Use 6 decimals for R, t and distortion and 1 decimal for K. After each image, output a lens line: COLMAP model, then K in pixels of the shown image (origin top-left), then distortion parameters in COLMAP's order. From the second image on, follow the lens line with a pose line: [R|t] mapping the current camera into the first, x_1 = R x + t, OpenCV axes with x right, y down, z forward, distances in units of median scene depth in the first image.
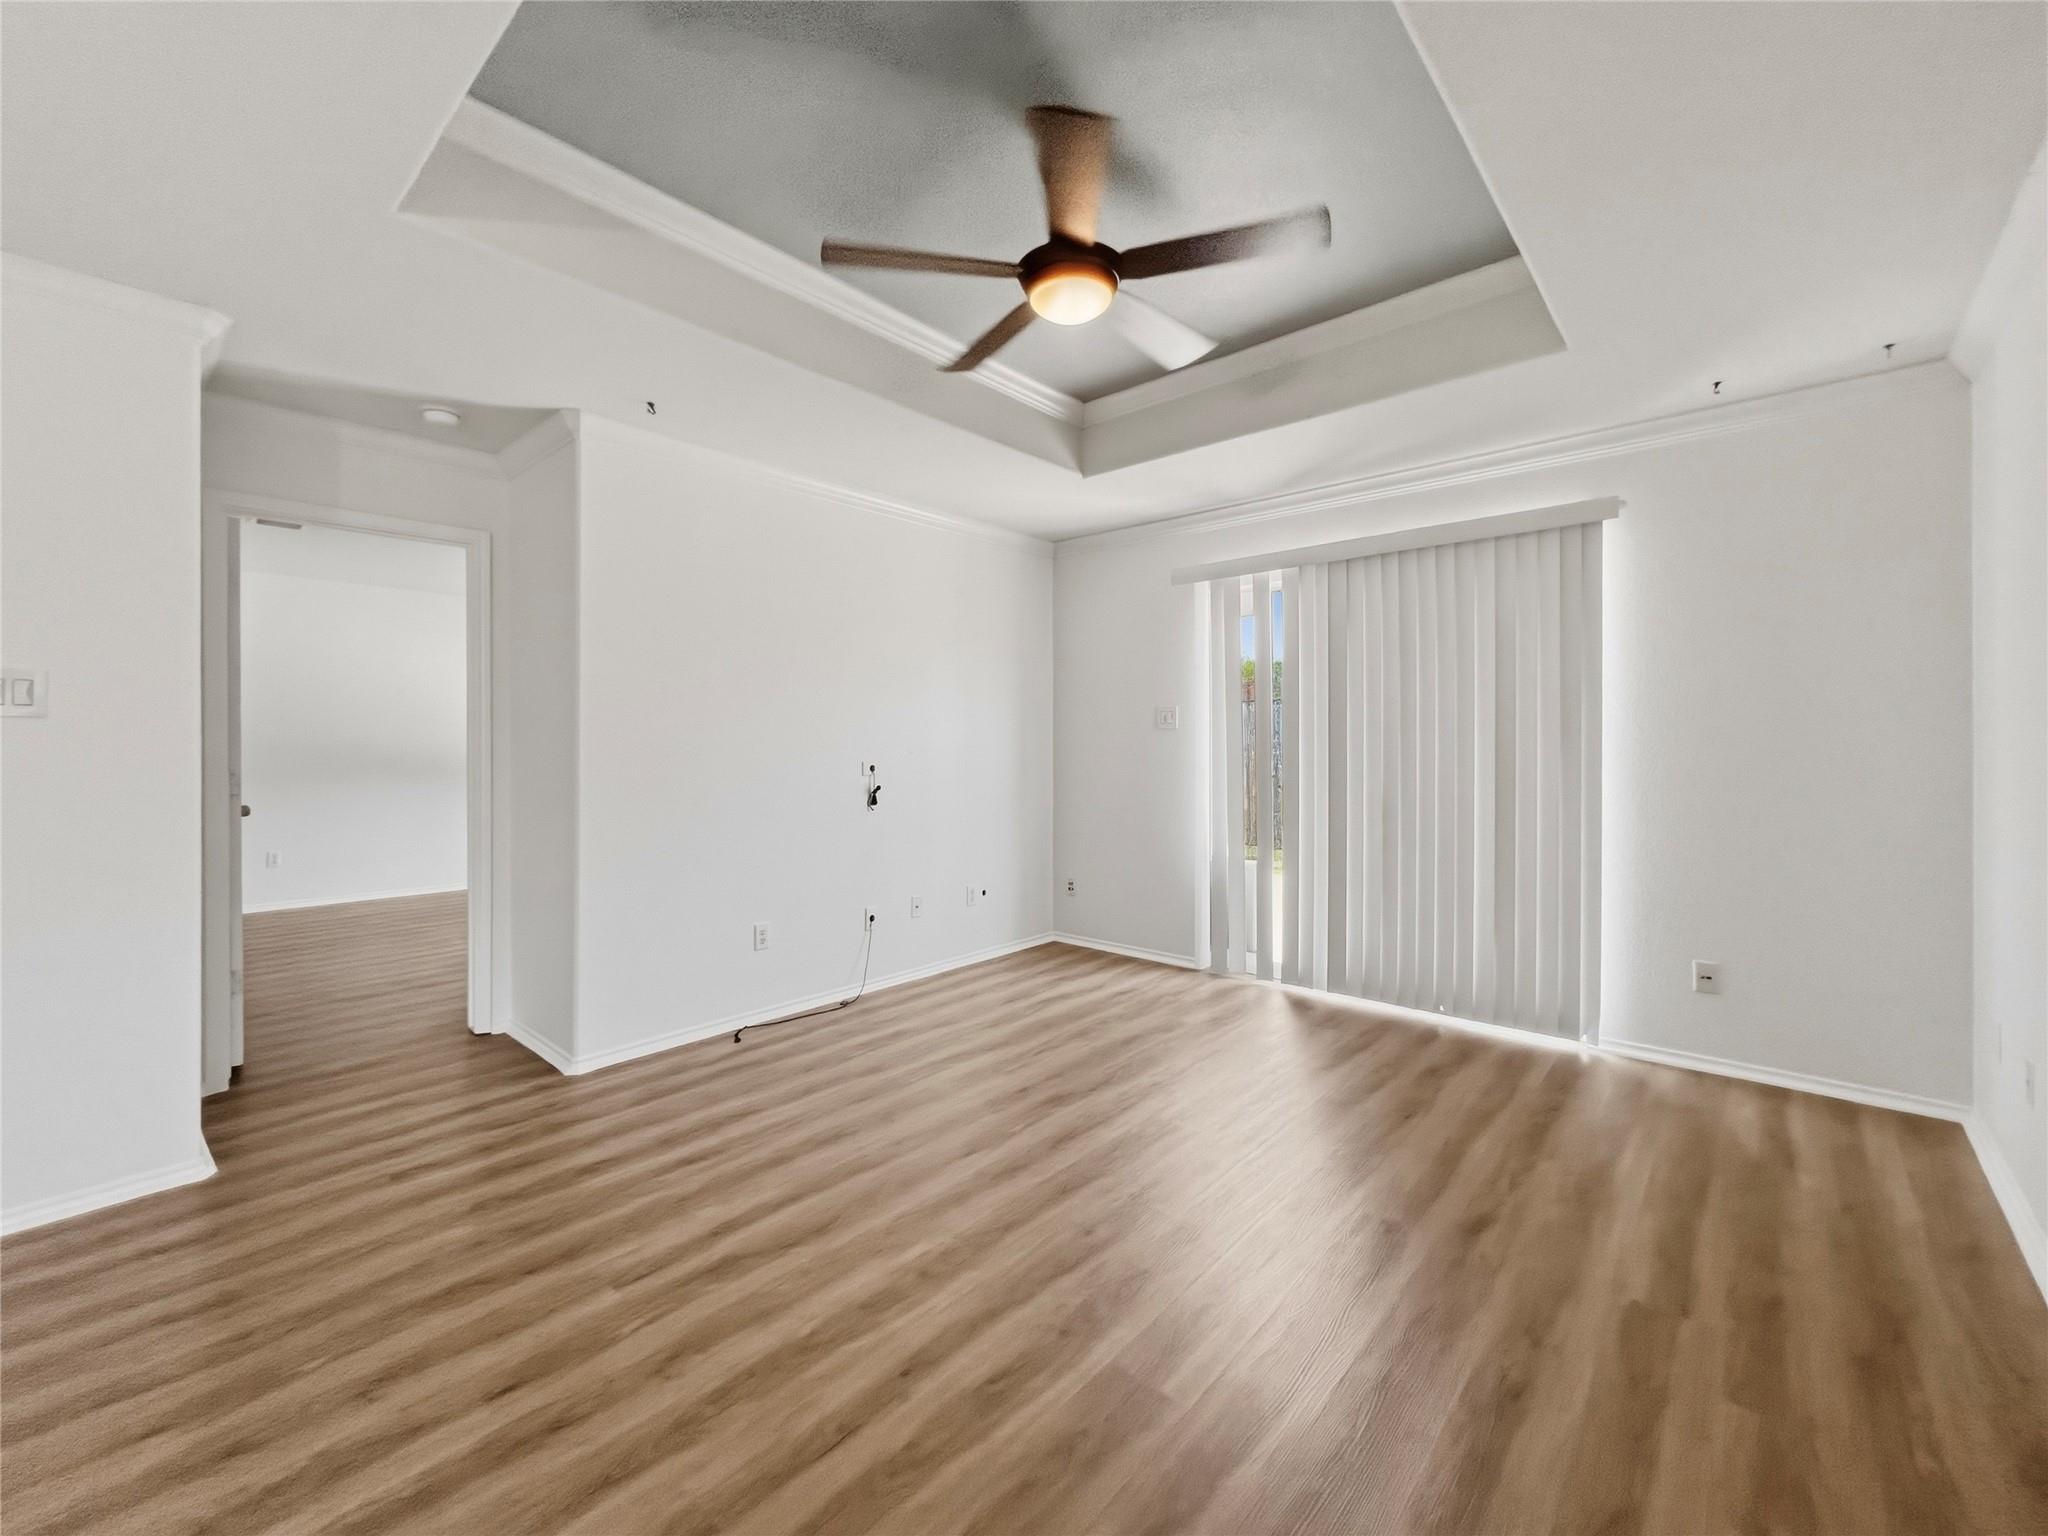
lens RADIAL K [[842.9, 0, 1023.1], [0, 842.9, 751.6], [0, 0, 1]] dist [0.000439, 0.000116]
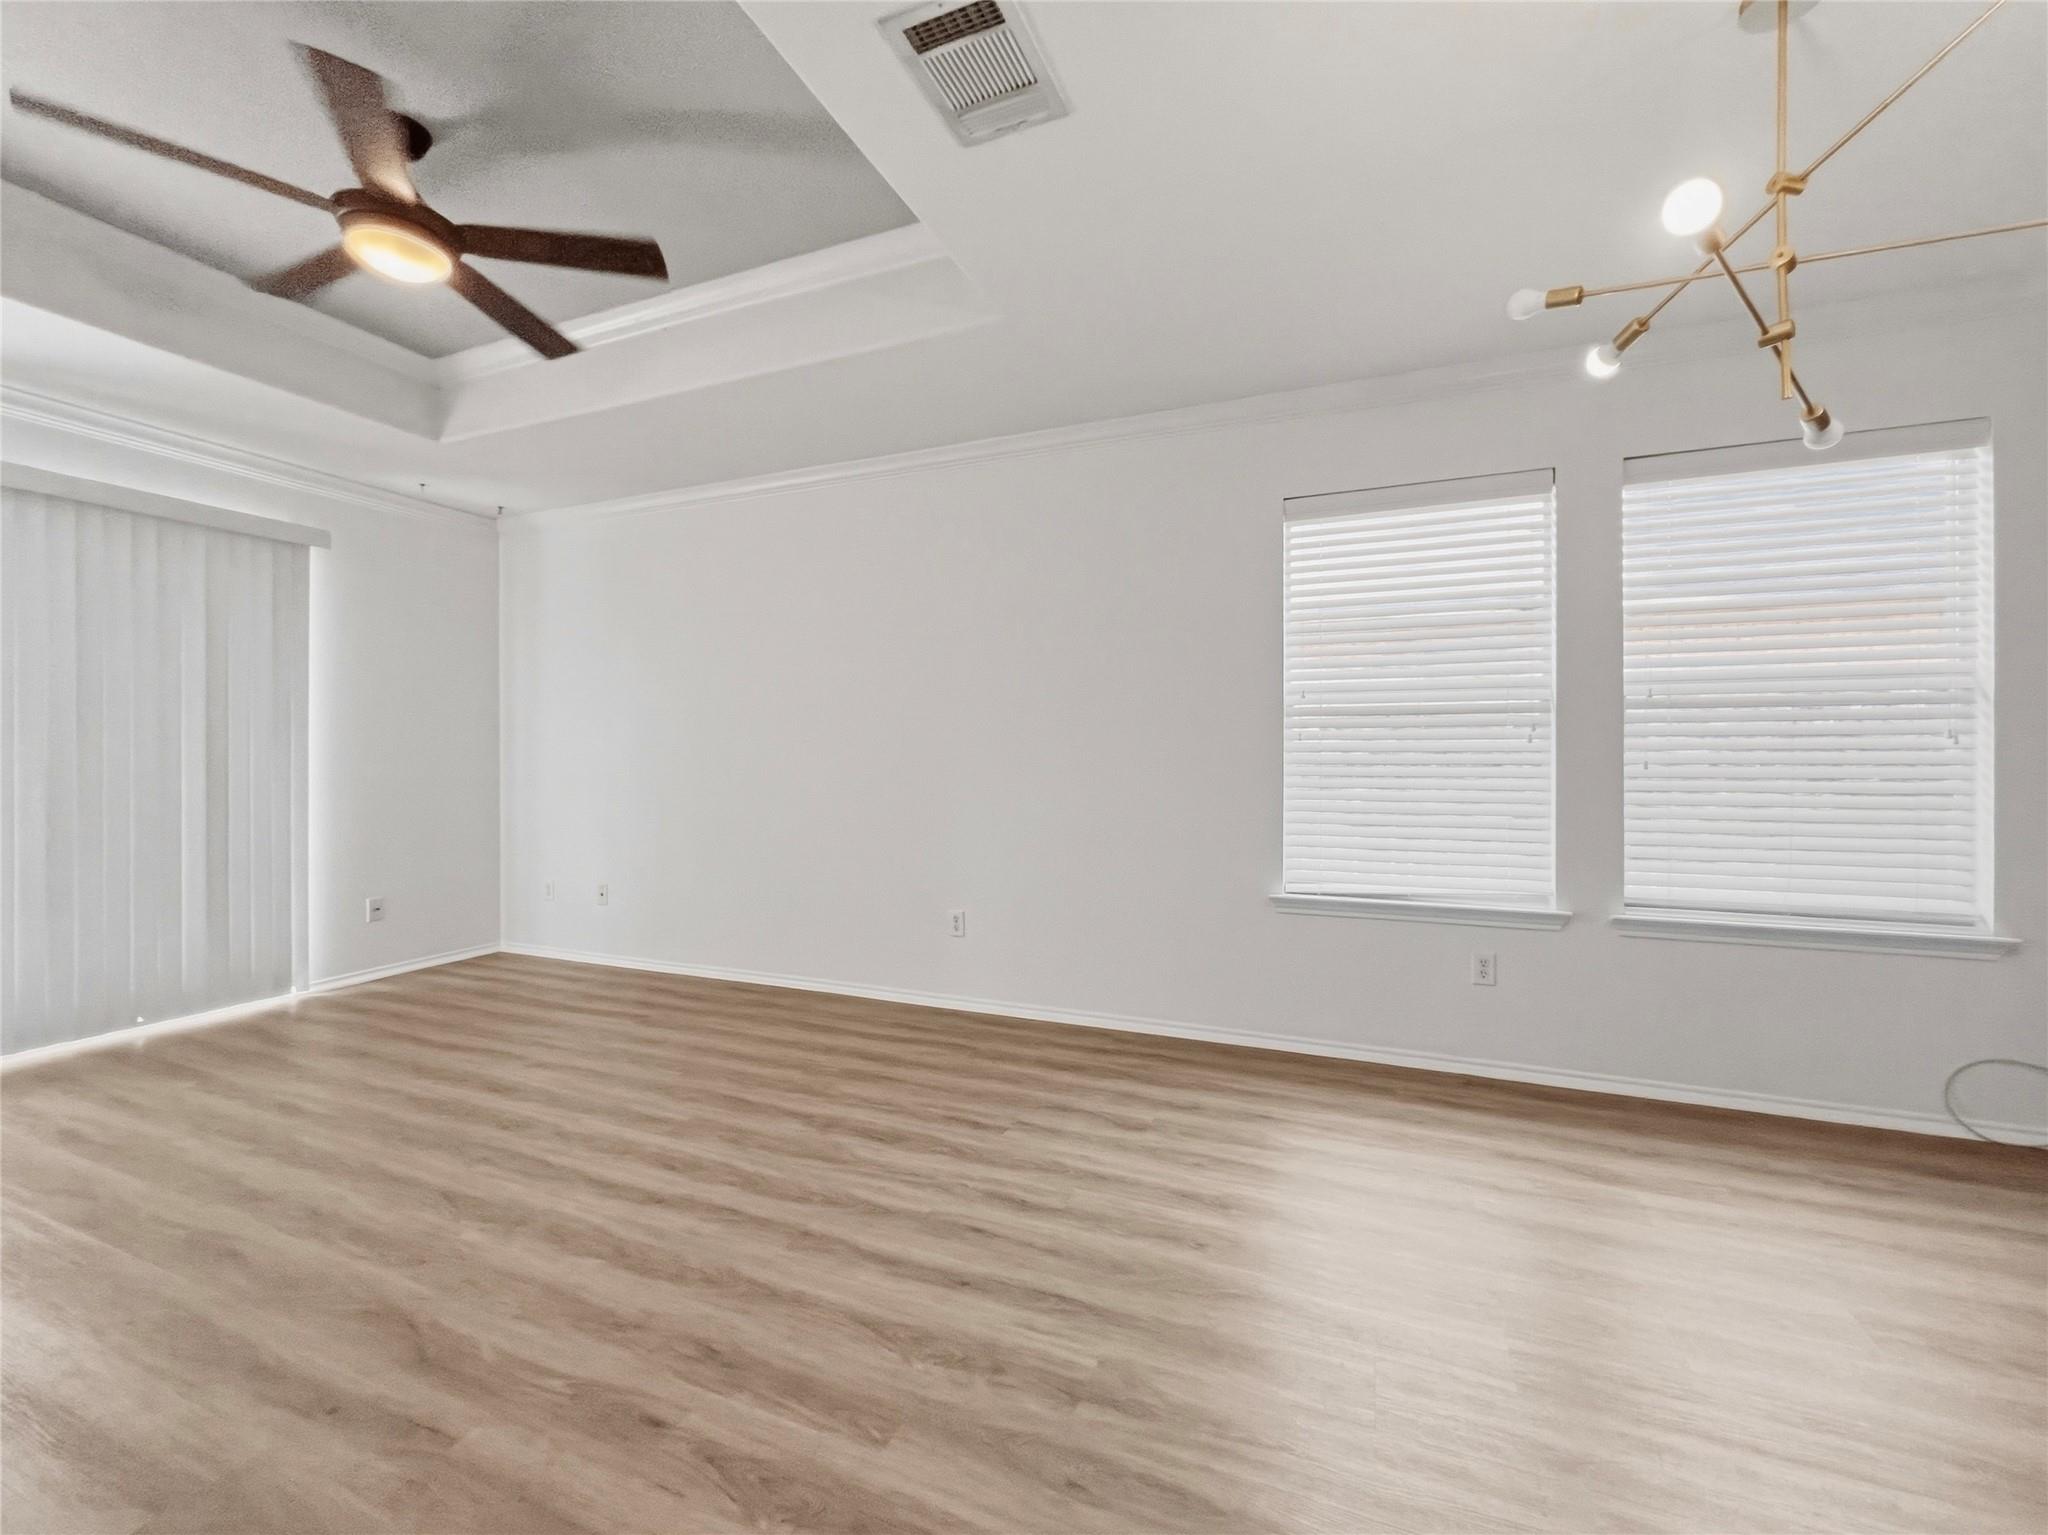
lens RADIAL K [[842.9, 0, 999.9], [0, 842.9, 755.9], [0, 0, 1]] dist [-0.001975, -0.000067]
pose [[-0.306113, 0.009714, 0.951946, -0.773817], [0.007989, 0.999939, -0.007634, 0.041344], [-0.951962, 0.005268, -0.306172, 0.461518]]
